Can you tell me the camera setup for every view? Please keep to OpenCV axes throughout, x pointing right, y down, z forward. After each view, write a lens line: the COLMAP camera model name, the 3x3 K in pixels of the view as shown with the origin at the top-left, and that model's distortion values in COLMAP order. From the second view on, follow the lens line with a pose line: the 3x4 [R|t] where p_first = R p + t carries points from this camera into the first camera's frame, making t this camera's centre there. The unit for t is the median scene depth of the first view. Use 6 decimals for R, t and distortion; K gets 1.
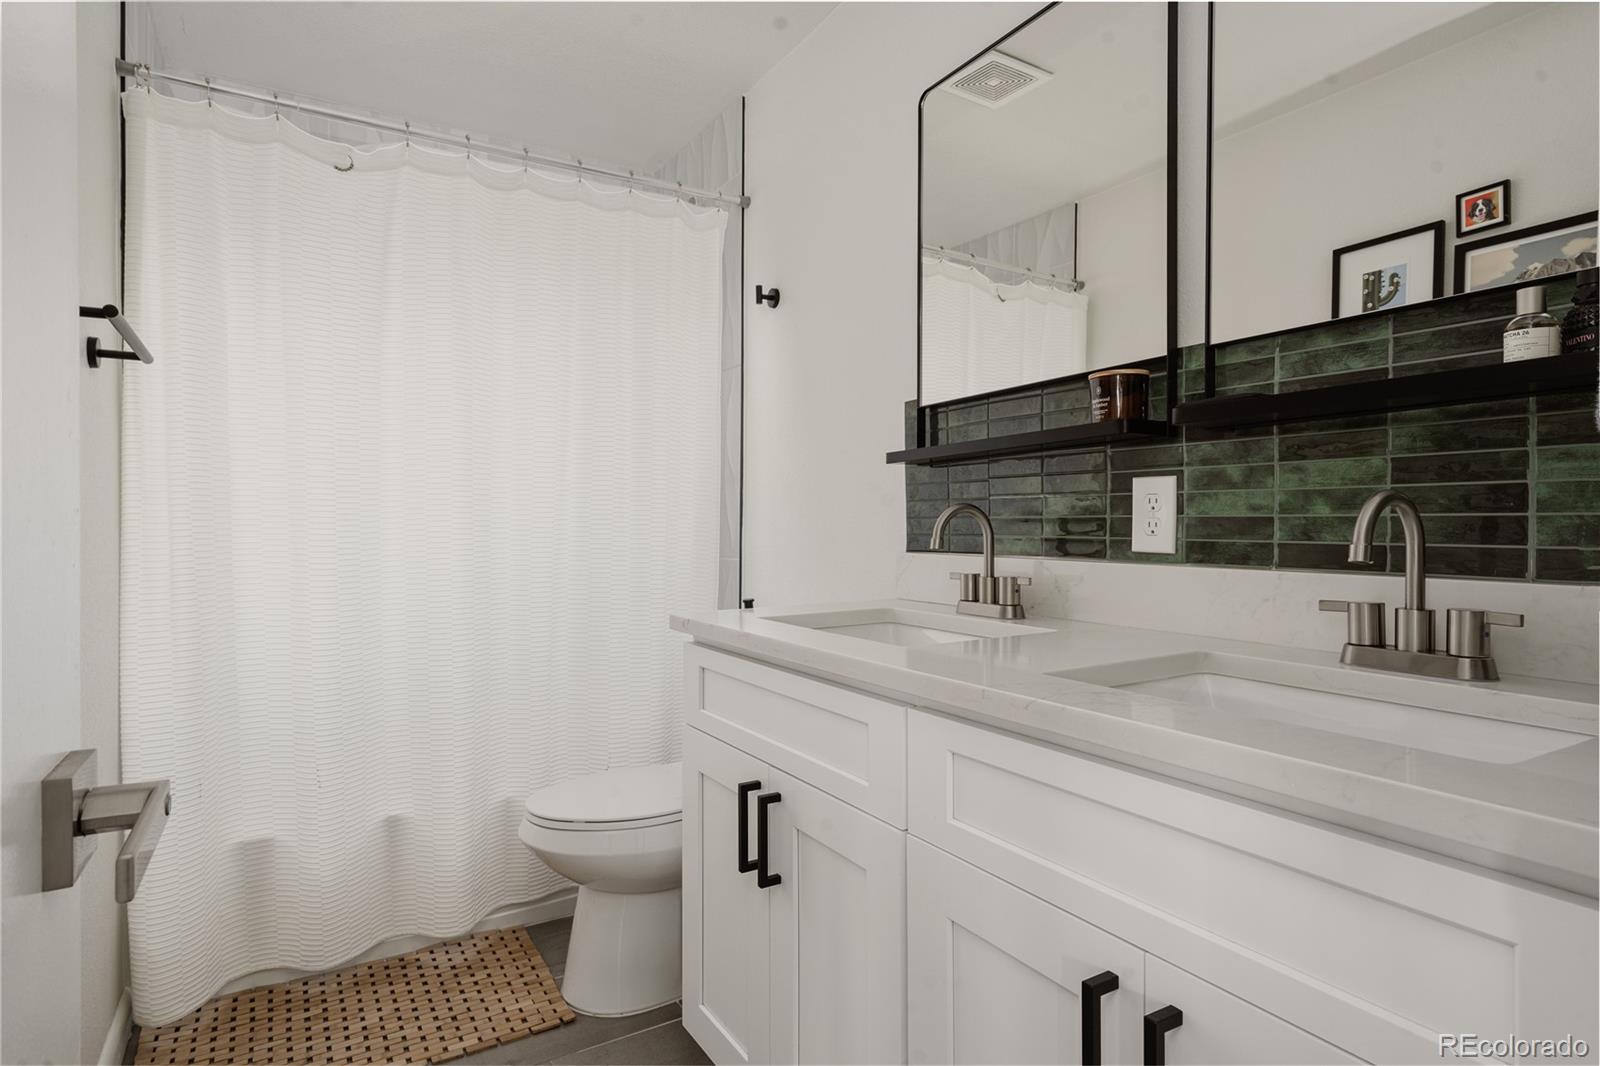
lens RADIAL K [[862.2, 0, 800.5], [0, 862.2, 533.5], [0, 0, 1]] dist [0.000704, -0.000220]
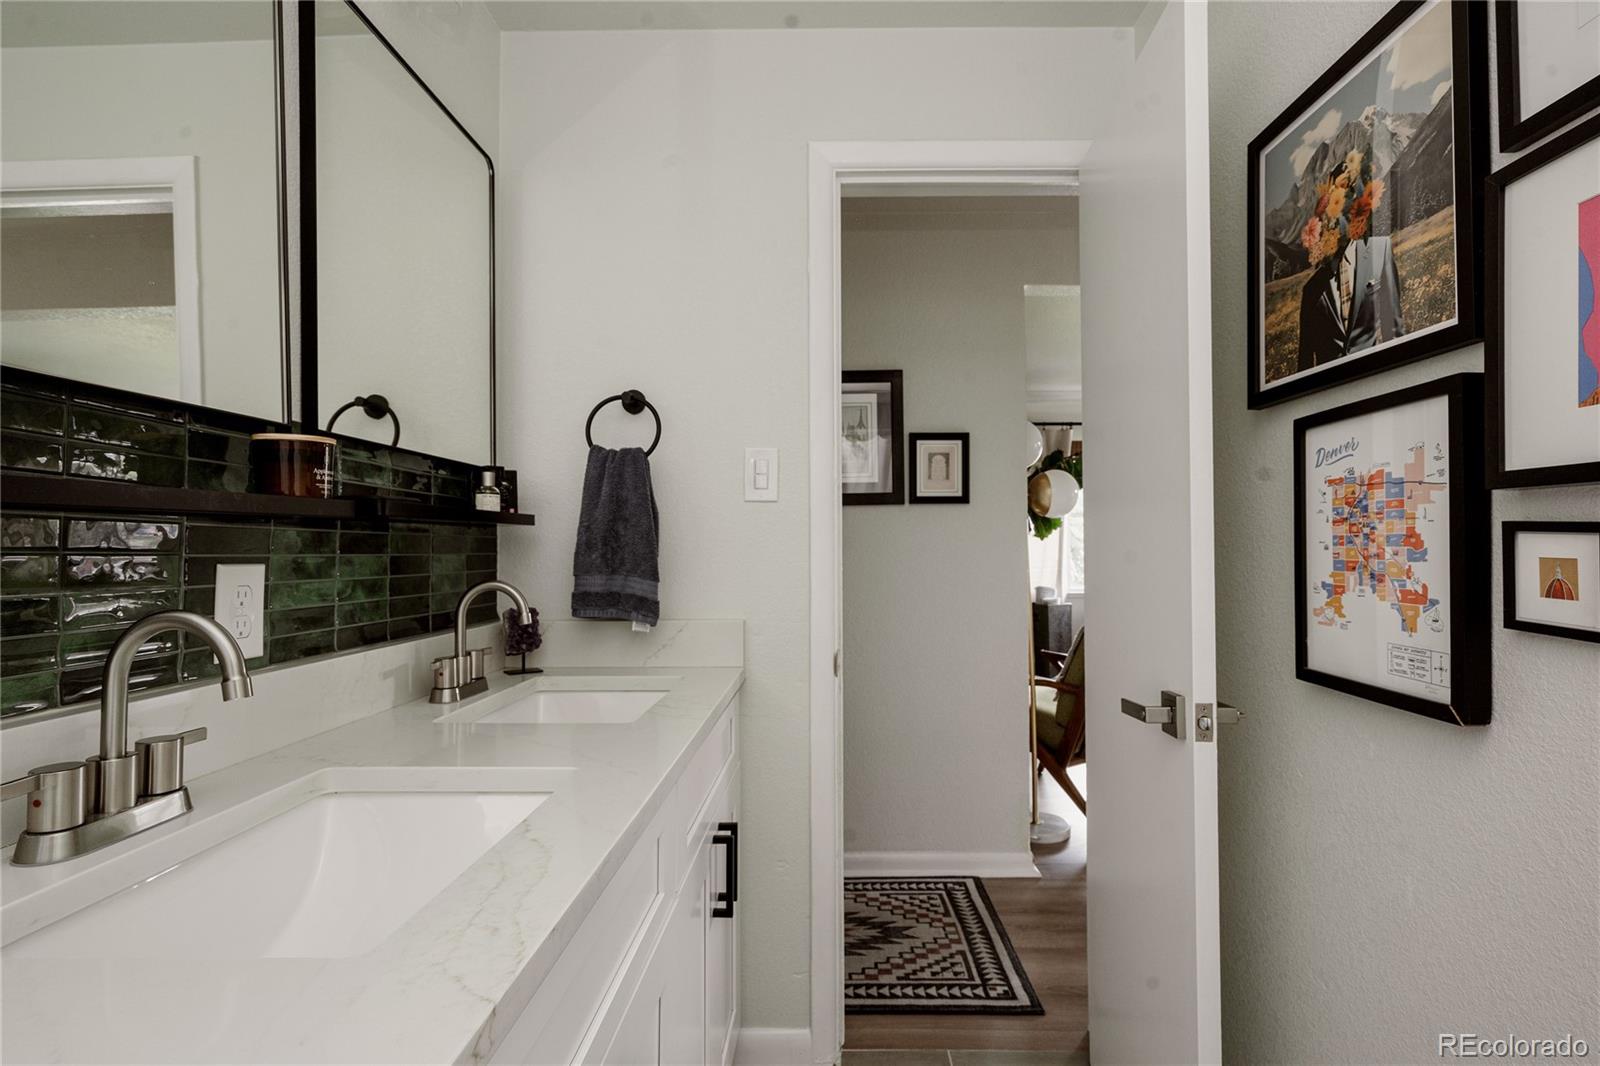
lens RADIAL K [[783.5, 0, 798.3], [0, 783.5, 534.1], [0, 0, 1]] dist [0.003111, 0.000141]
pose [[-0.839208, 0.016444, 0.543562, -0.448189], [0.010820, 0.999850, -0.013543, -0.085338], [-0.543703, -0.005484, -0.839260, 1.455754]]
